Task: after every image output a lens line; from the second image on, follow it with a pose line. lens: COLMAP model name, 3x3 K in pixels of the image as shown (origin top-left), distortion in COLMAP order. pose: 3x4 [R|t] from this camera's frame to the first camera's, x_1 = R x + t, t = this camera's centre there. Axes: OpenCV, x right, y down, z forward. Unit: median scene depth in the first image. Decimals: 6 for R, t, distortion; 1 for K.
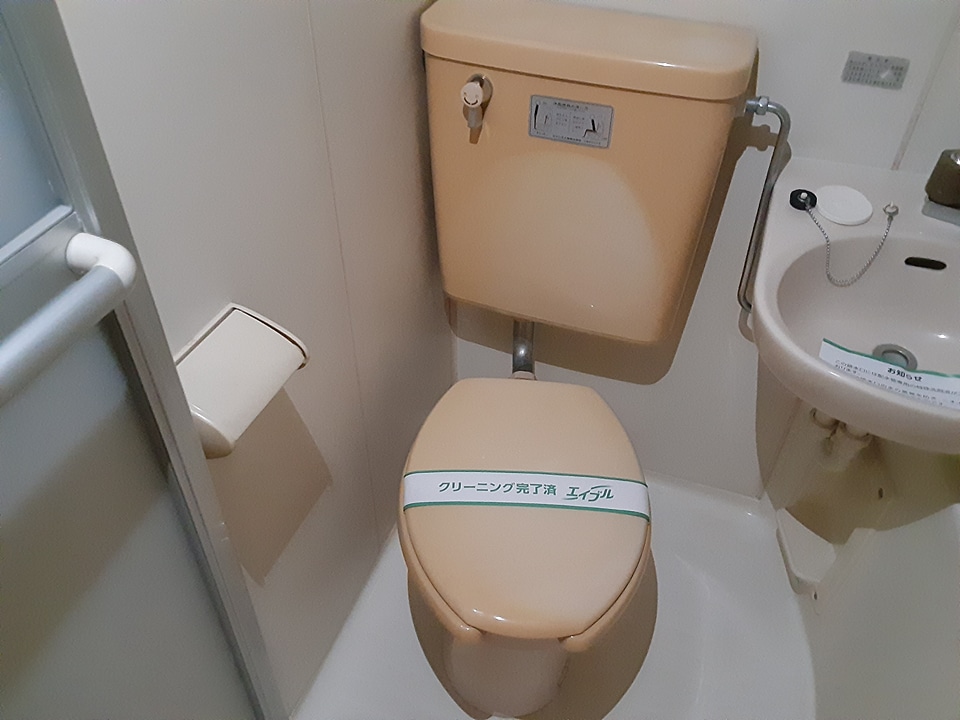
lens RADIAL K [[767.6, 0, 480.0], [0, 767.6, 360.0], [0, 0, 1]] dist [0.103026, -0.166864]
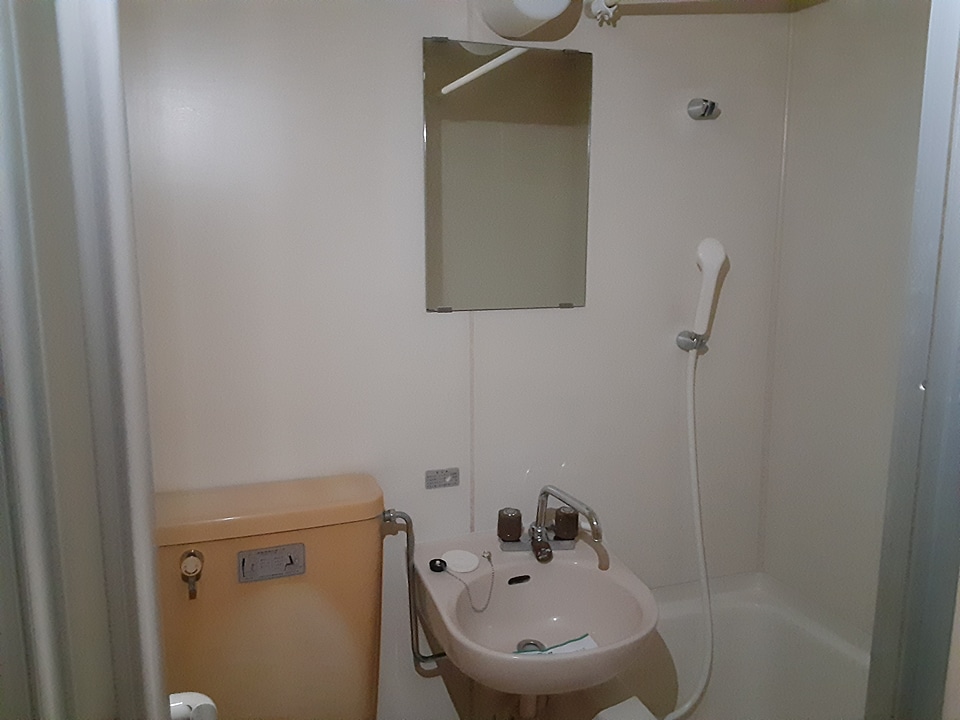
lens RADIAL K [[767.6, 0, 480.0], [0, 767.6, 360.0], [0, 0, 1]] dist [0.103026, -0.166864]
pose [[0.756784, -0.117673, 0.642987, -0.428338], [0.436659, 0.822998, -0.363323, 0.042842], [-0.486423, 0.555722, 0.674214, -0.254666]]
